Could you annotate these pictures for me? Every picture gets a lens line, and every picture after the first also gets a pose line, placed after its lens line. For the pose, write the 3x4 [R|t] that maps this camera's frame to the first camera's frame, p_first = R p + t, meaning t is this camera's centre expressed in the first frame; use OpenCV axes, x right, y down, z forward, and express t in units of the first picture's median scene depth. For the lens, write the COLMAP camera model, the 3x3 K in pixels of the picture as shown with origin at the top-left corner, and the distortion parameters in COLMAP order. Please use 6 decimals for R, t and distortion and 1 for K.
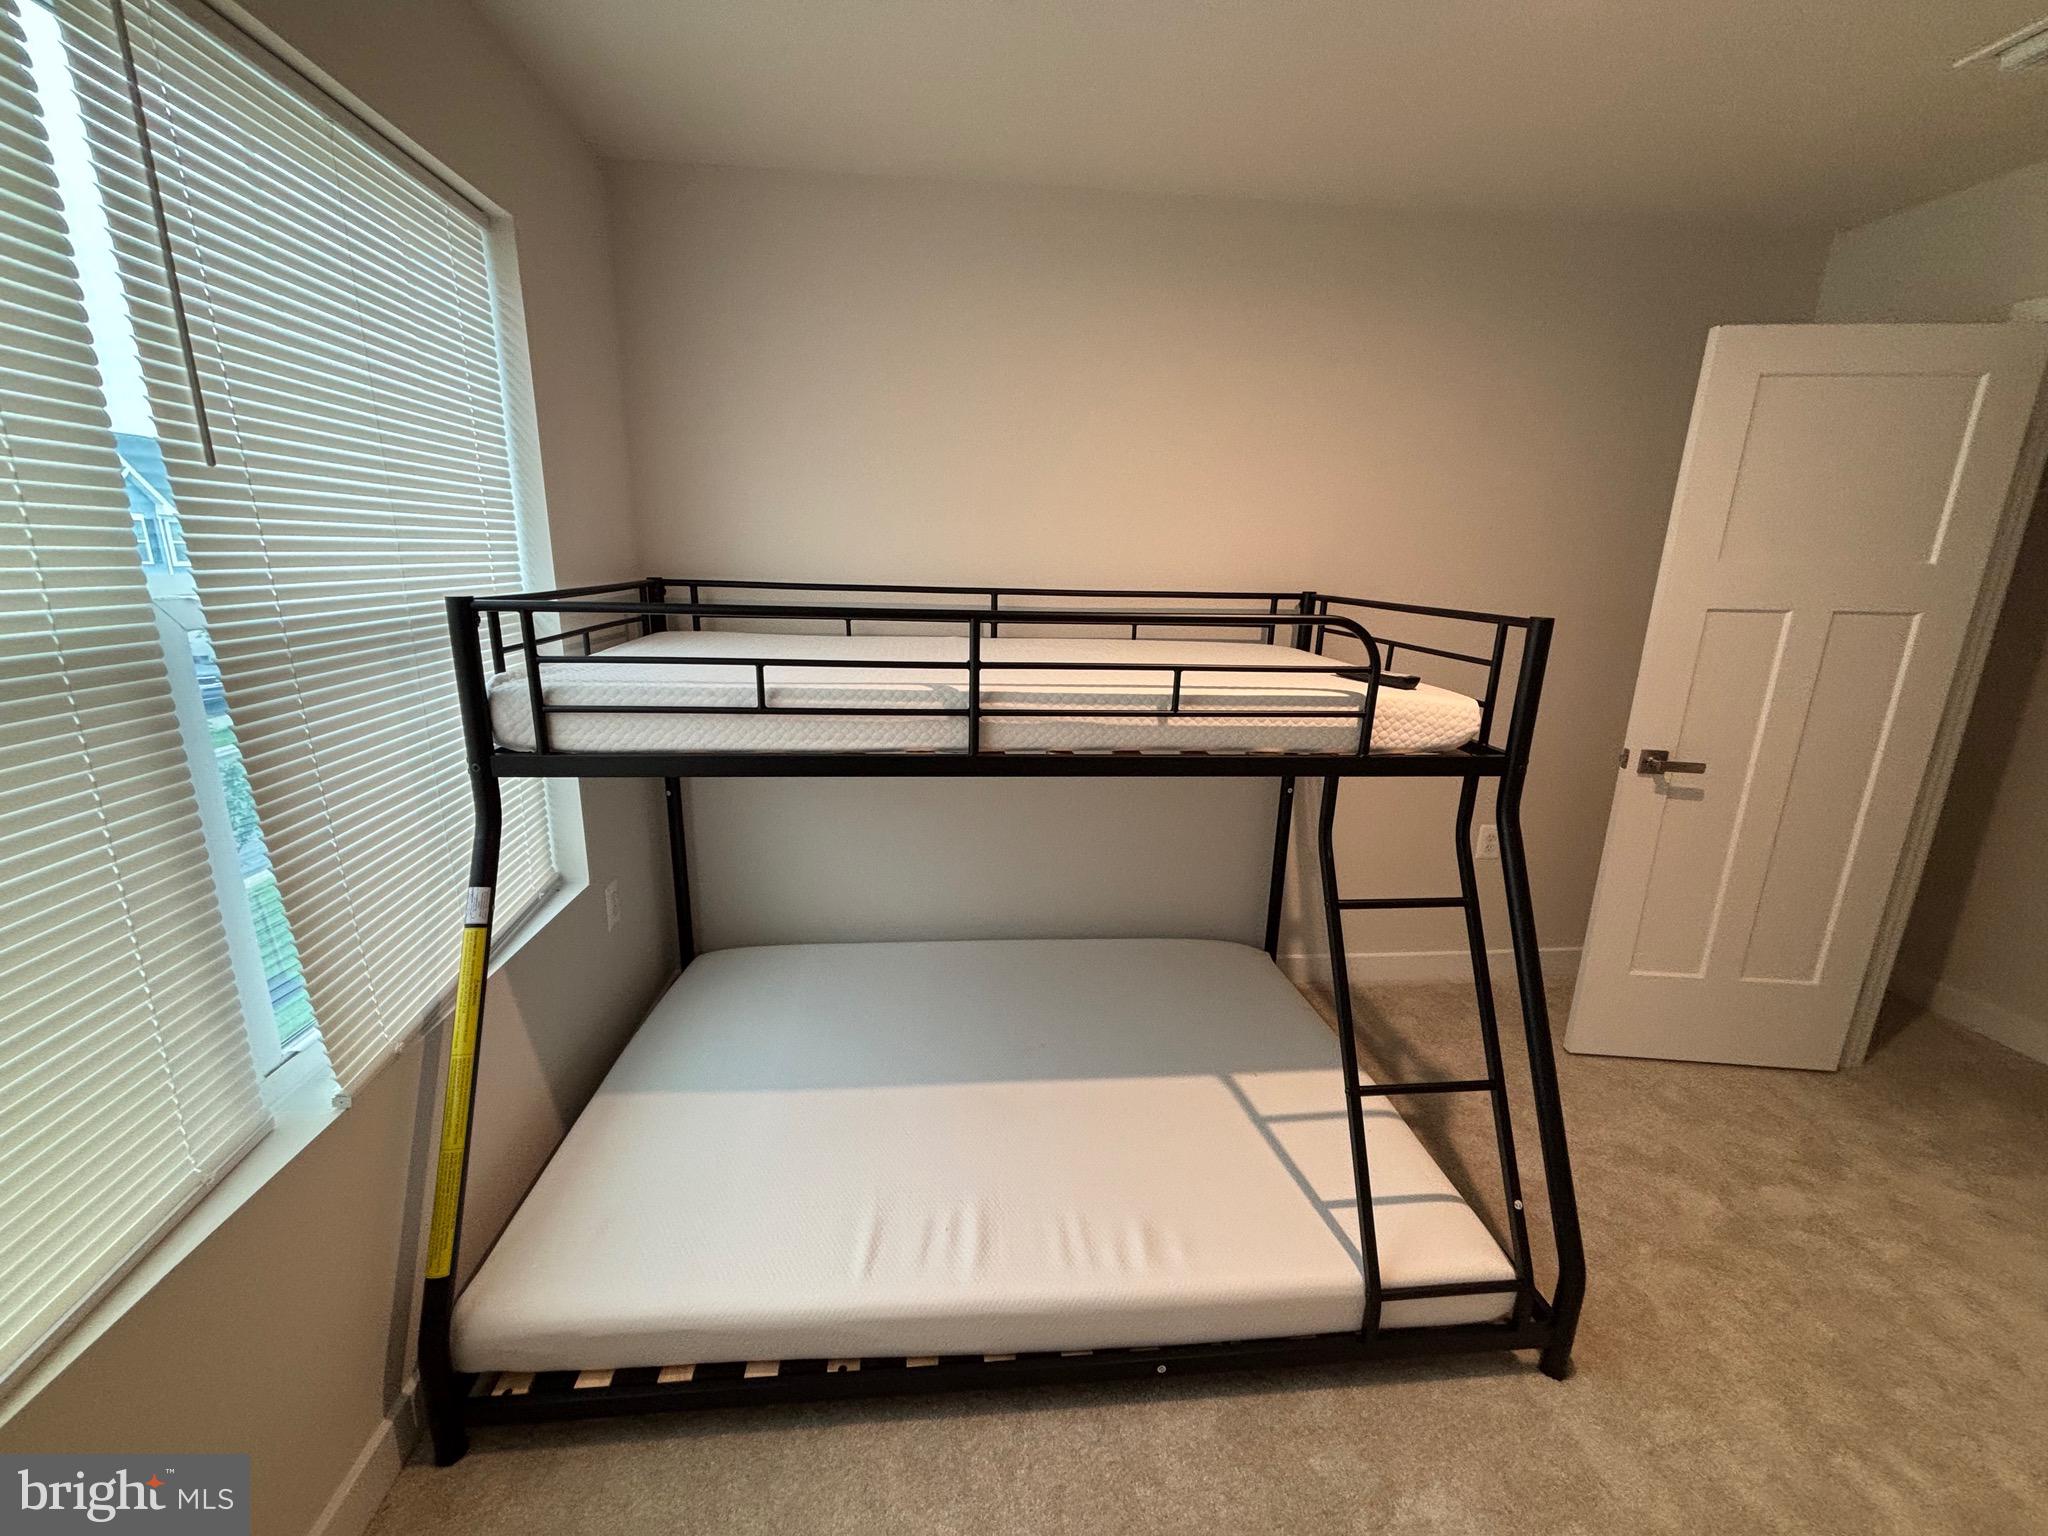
lens RADIAL K [[824.8, 0, 1024.0], [0, 824.8, 768.0], [0, 0, 1]] dist [0.002039, -0.000223]
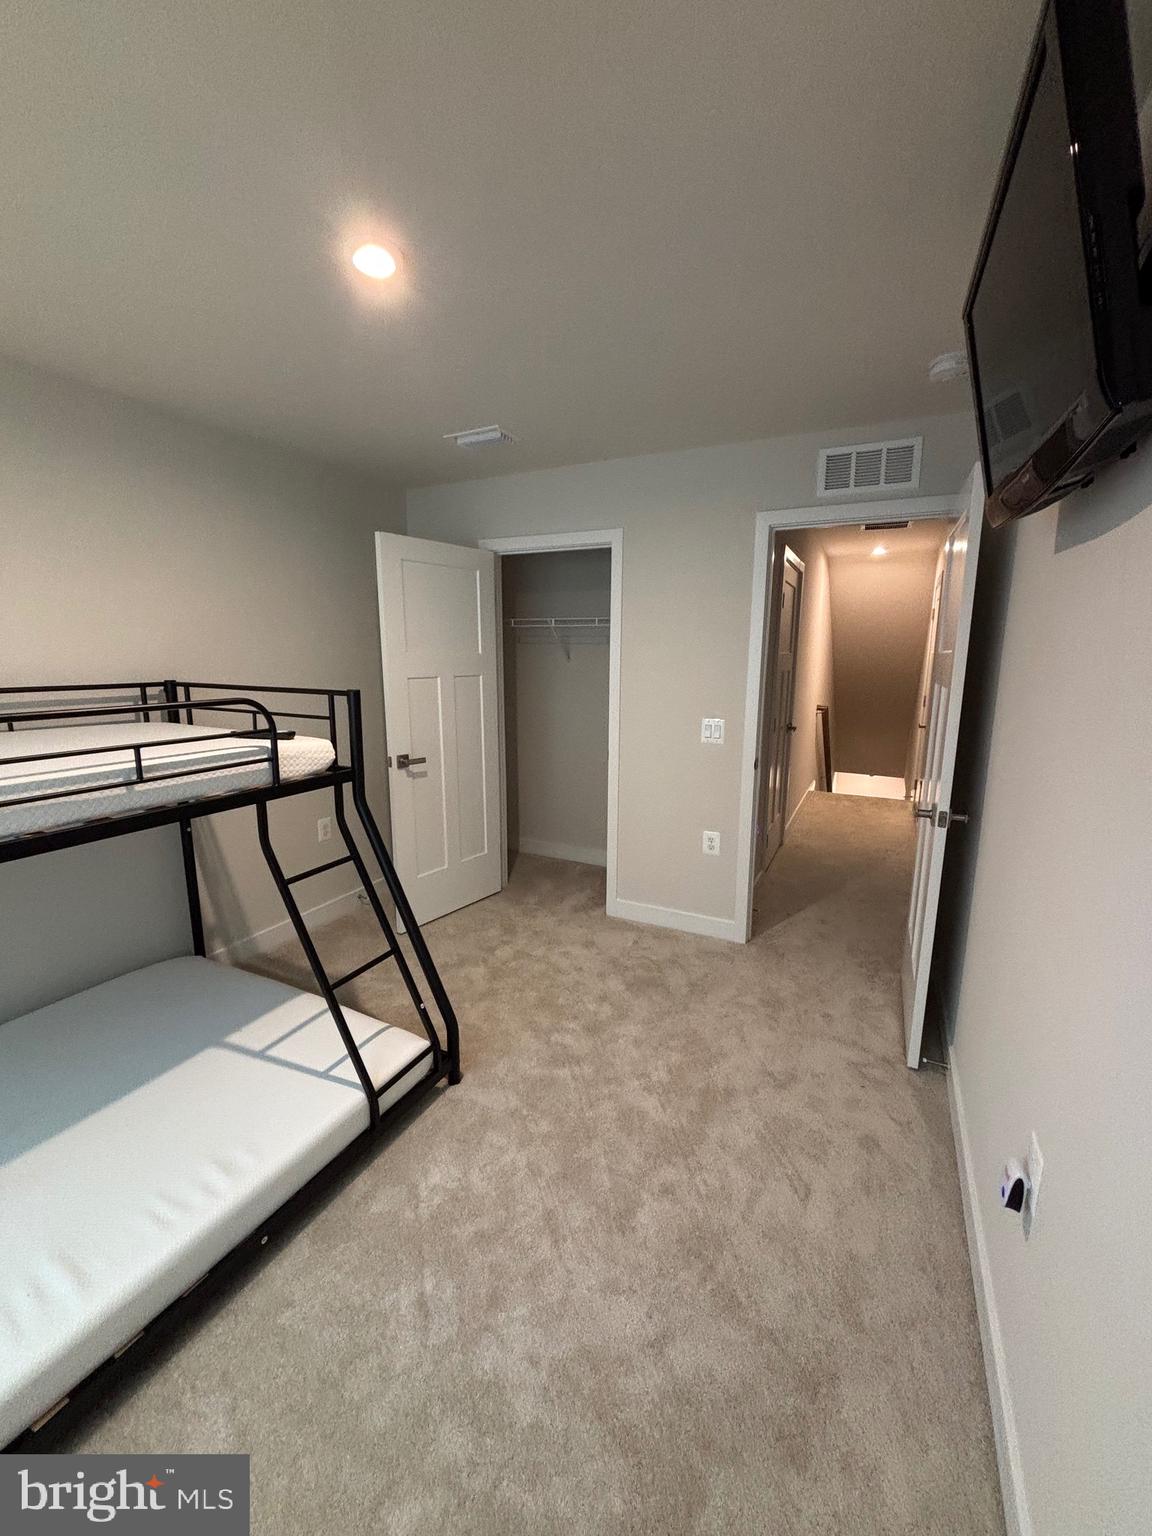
lens RADIAL K [[618.6, 0, 564.7], [0, 618.6, 764.6], [0, 0, 1]] dist [0.002039, -0.000223]
pose [[0.543220, -0.168290, 0.822551, -0.240682], [0.213535, 0.975183, 0.058497, -0.004908], [-0.811982, 0.143866, 0.565674, -0.098924]]
